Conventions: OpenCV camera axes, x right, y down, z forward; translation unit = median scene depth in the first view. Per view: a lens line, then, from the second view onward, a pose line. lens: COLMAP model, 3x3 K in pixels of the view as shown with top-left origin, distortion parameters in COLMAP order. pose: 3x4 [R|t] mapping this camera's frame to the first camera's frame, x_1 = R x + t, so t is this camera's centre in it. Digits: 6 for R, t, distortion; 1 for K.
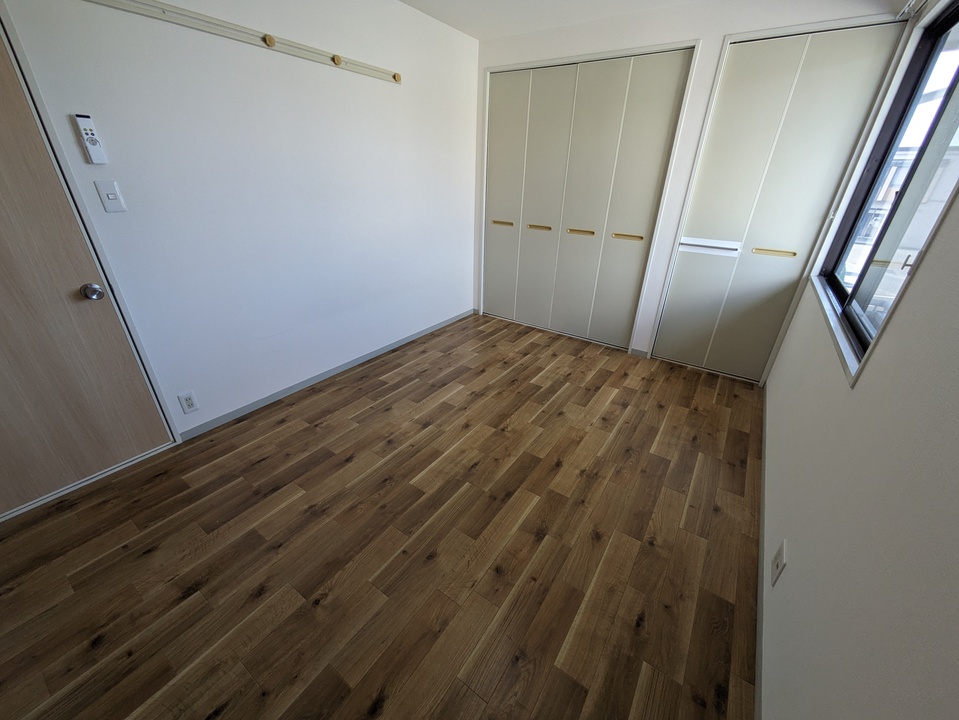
lens RADIAL K [[380.3, 0, 483.9], [0, 380.3, 363.0], [0, 0, 1]] dist [0.001614, 0.000898]
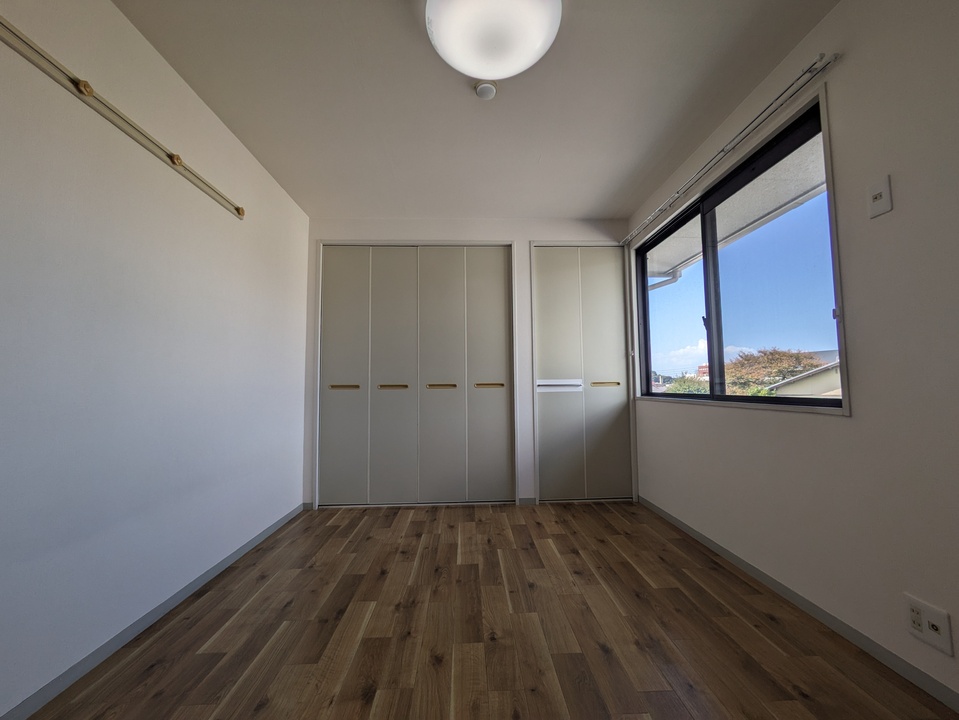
lens RADIAL K [[380.3, 0, 478.1], [0, 380.3, 362.8], [0, 0, 1]] dist [0.001614, 0.000898]
pose [[0.798404, 0.006405, 0.602088, -0.266051], [0.300116, 0.862647, -0.407149, 0.025474], [-0.521997, 0.505766, 0.686819, 0.278374]]
